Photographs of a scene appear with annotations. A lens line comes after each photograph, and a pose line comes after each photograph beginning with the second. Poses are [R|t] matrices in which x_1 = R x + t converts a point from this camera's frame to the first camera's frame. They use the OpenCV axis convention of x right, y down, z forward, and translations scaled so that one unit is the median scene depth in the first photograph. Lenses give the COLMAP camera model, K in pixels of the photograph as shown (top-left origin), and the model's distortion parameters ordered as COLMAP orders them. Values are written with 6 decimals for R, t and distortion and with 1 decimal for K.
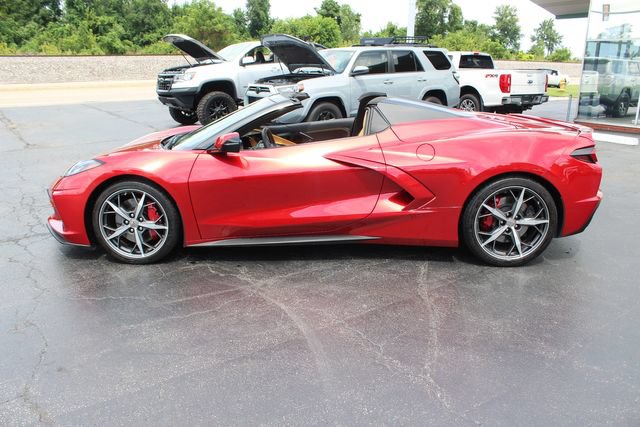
lens RADIAL K [[529.7, 0, 321.0], [0, 529.7, 214.3], [0, 0, 1]] dist [-0.165972, 0.145365]
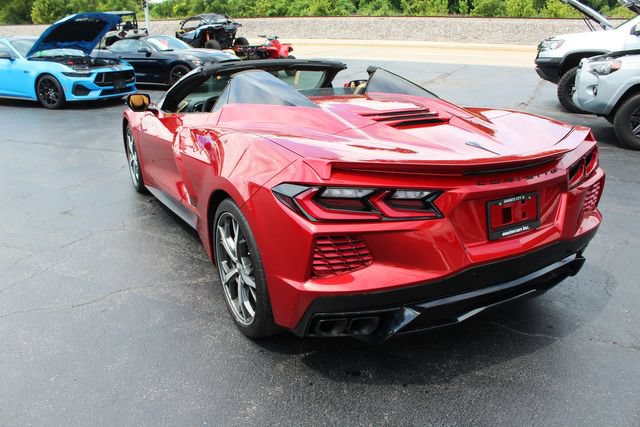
lens RADIAL K [[529.6, 0, 322.1], [0, 529.6, 218.6], [0, 0, 1]] dist [-0.167217, 0.146250]
pose [[0.510316, 0.296828, -0.807137, 0.352451], [-0.236711, 0.950774, 0.199990, -0.076097], [0.826768, 0.089000, 0.555458, 0.263427]]
